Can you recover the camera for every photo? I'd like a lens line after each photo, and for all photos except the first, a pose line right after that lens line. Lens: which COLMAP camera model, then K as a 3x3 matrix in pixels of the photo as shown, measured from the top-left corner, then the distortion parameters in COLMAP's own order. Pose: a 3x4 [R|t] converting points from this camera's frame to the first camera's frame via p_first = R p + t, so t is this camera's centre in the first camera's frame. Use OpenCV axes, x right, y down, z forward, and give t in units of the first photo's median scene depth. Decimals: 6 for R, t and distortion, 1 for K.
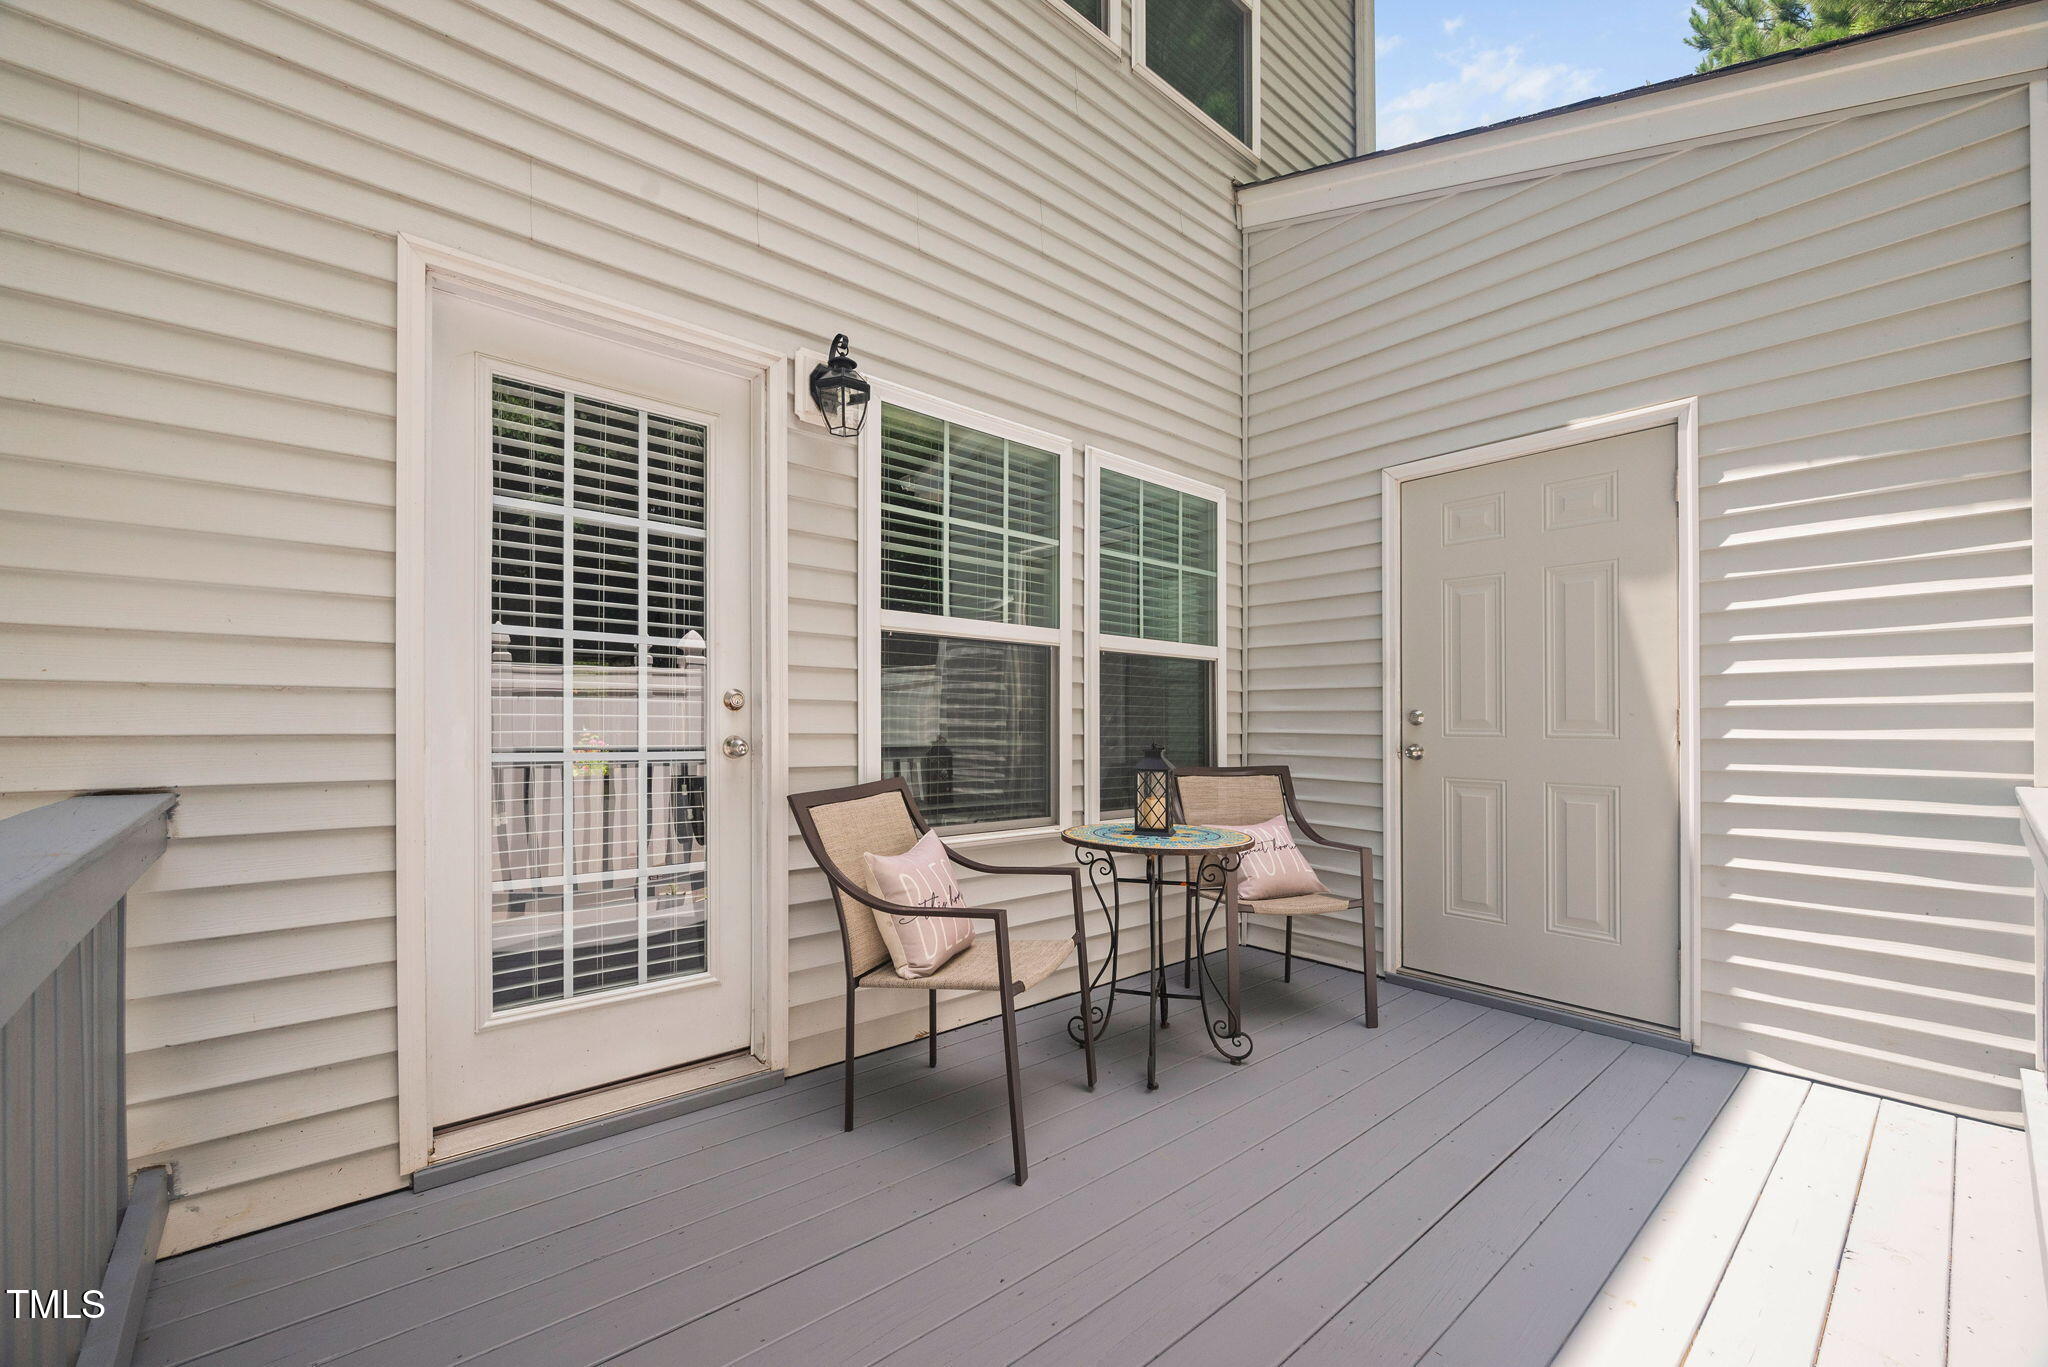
lens RADIAL K [[833.4, 0, 990.3], [0, 833.4, 722.7], [0, 0, 1]] dist [-0.007765, 0.000101]
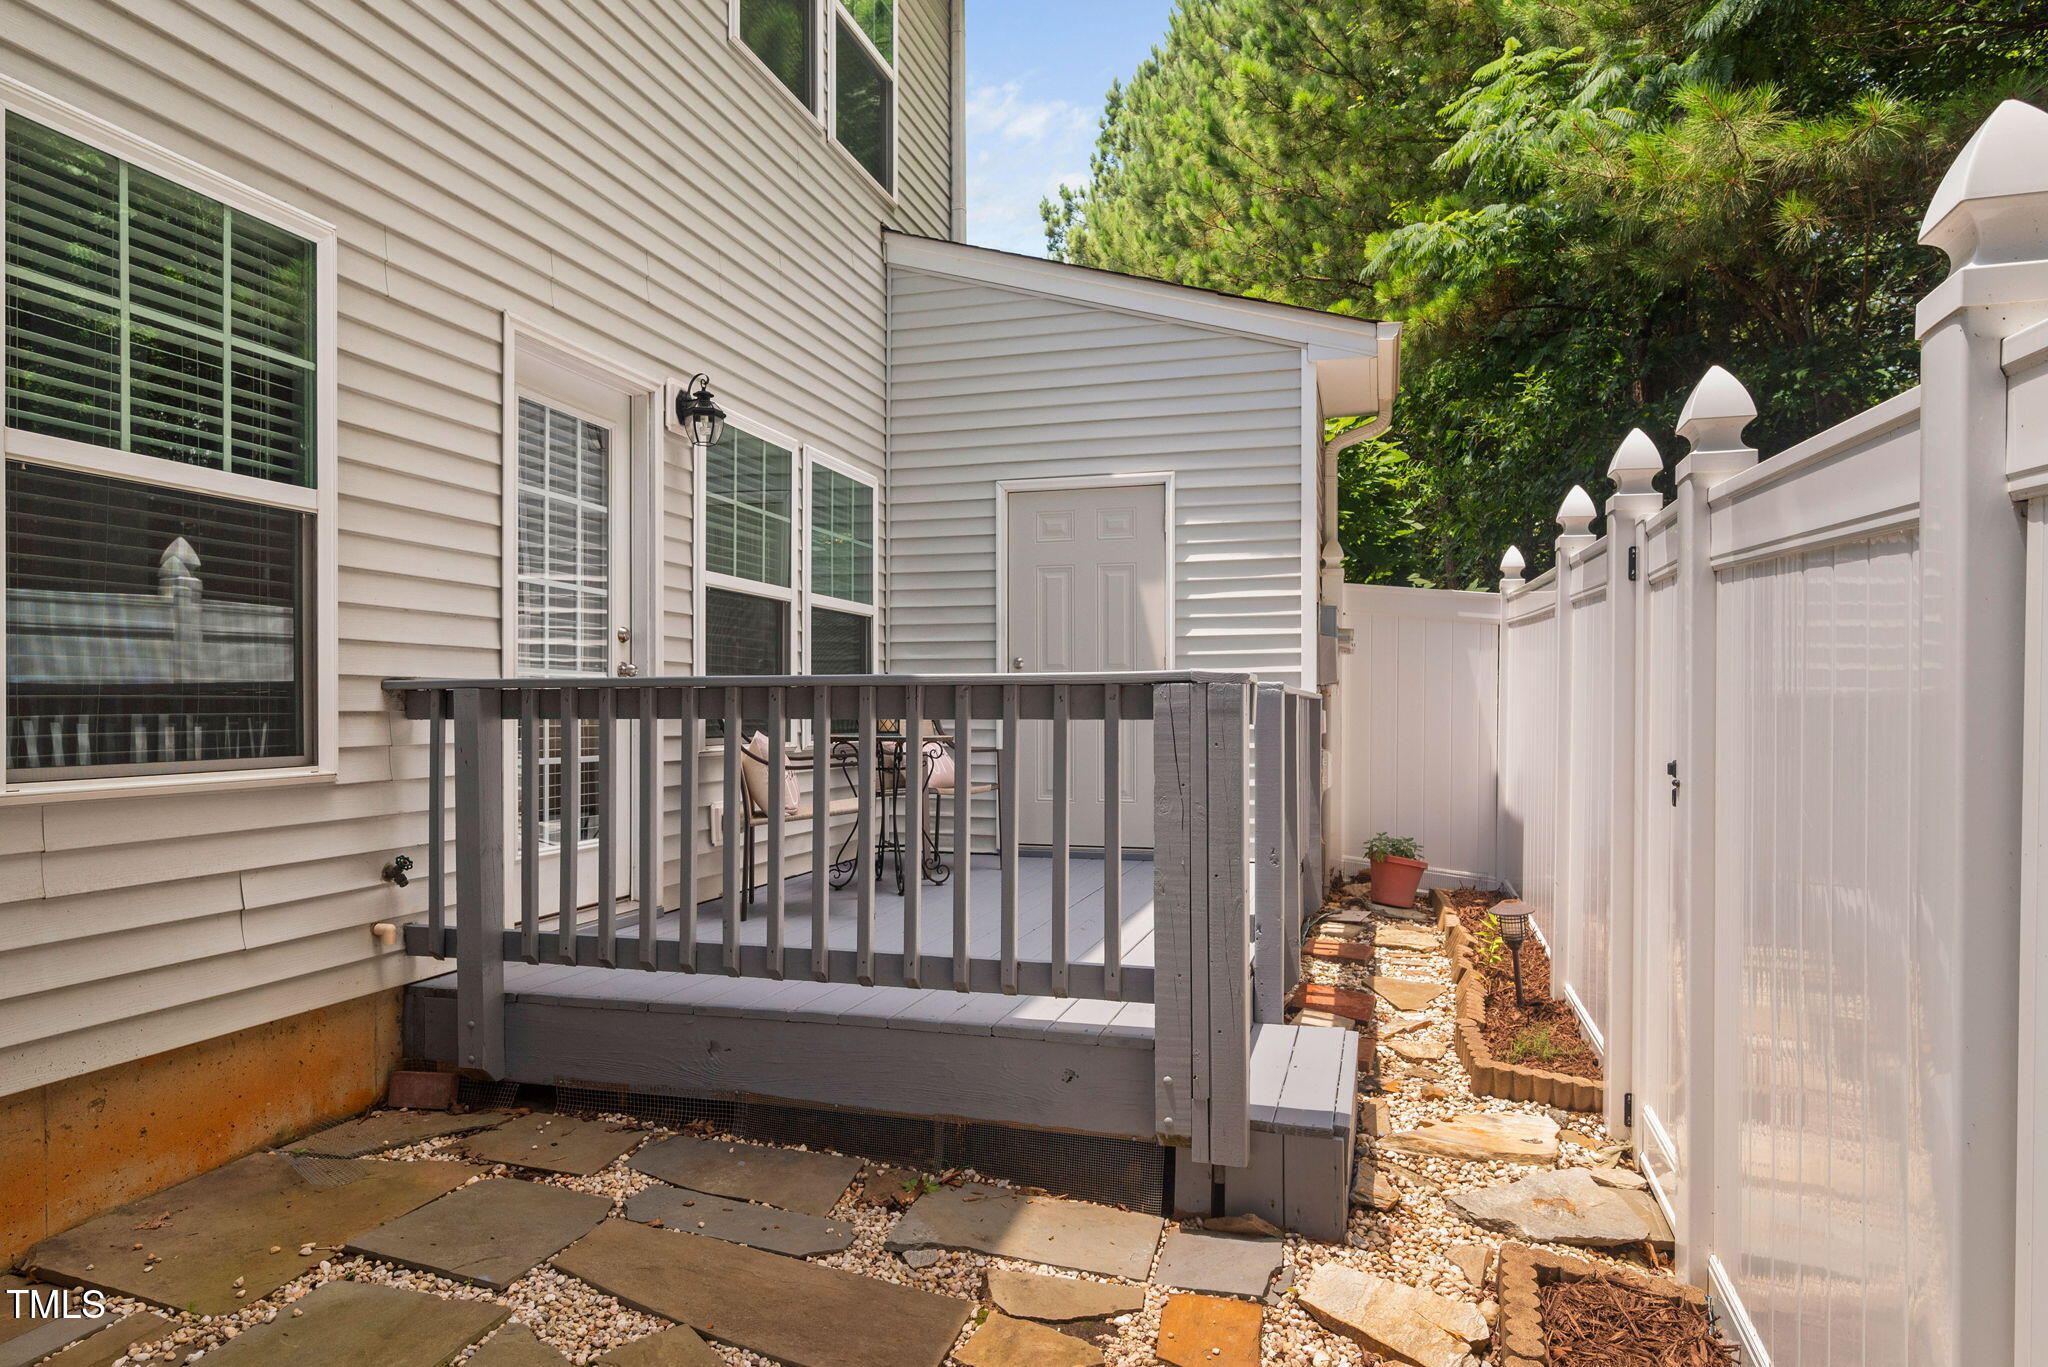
lens RADIAL K [[1221.0, 0, 1024.3], [0, 1221.0, 712.1], [0, 0, 1]] dist [0.001560, 0.000755]
pose [[0.832397, -0.006234, 0.554144, -0.643677], [0.001373, 0.999957, 0.009188, 0.060035], [-0.554178, -0.006887, 0.832370, -0.744719]]
